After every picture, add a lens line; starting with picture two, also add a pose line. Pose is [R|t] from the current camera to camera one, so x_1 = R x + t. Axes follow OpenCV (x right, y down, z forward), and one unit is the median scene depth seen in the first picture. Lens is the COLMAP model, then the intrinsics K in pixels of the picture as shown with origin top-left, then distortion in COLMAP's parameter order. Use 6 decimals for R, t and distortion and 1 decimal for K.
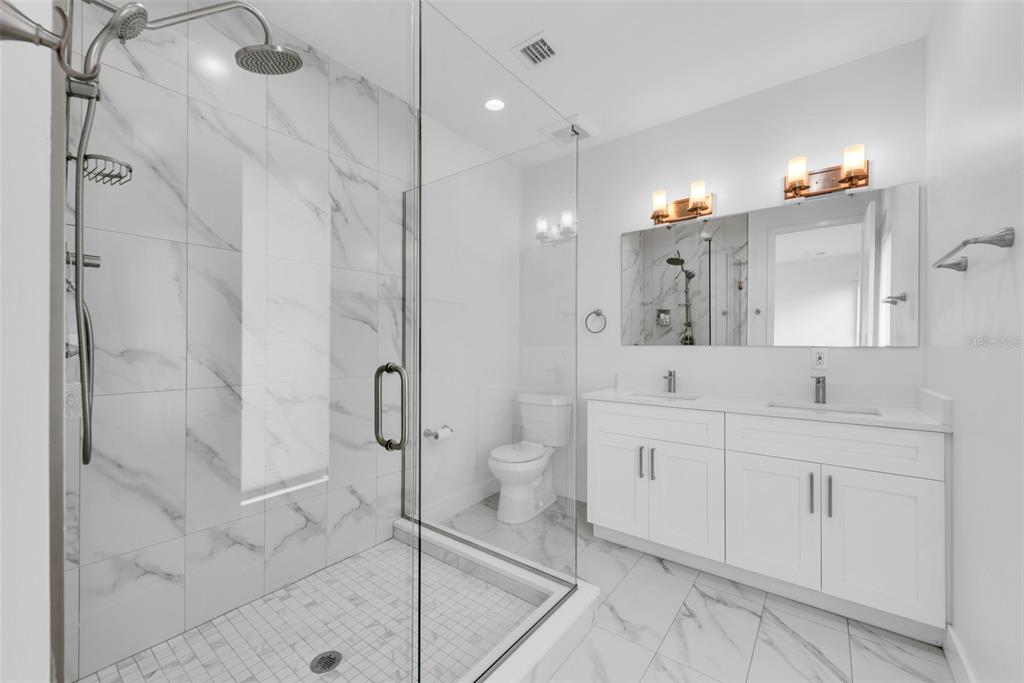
lens RADIAL K [[400.8, 0, 508.4], [0, 400.8, 345.1], [0, 0, 1]] dist [0.018111, 0.000372]
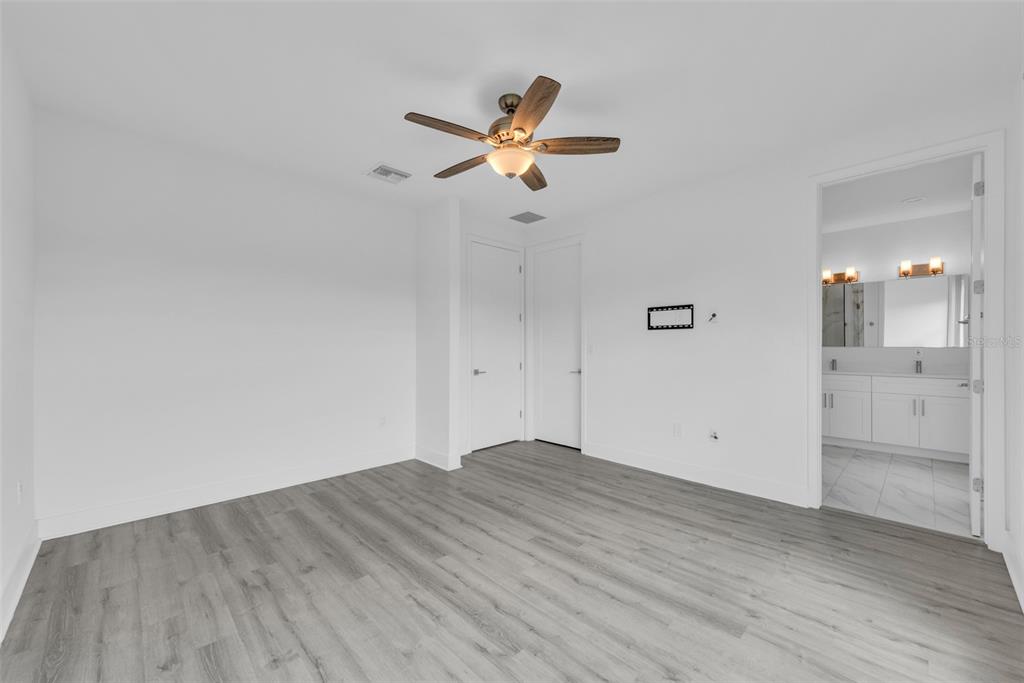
lens RADIAL K [[400.8, 0, 508.4], [0, 400.8, 345.1], [0, 0, 1]] dist [0.018111, 0.000372]
pose [[0.991046, -0.002772, -0.133490, -0.892594], [0.002626, 0.999996, -0.001271, -0.009407], [0.133493, 0.000909, 0.991049, -1.167992]]
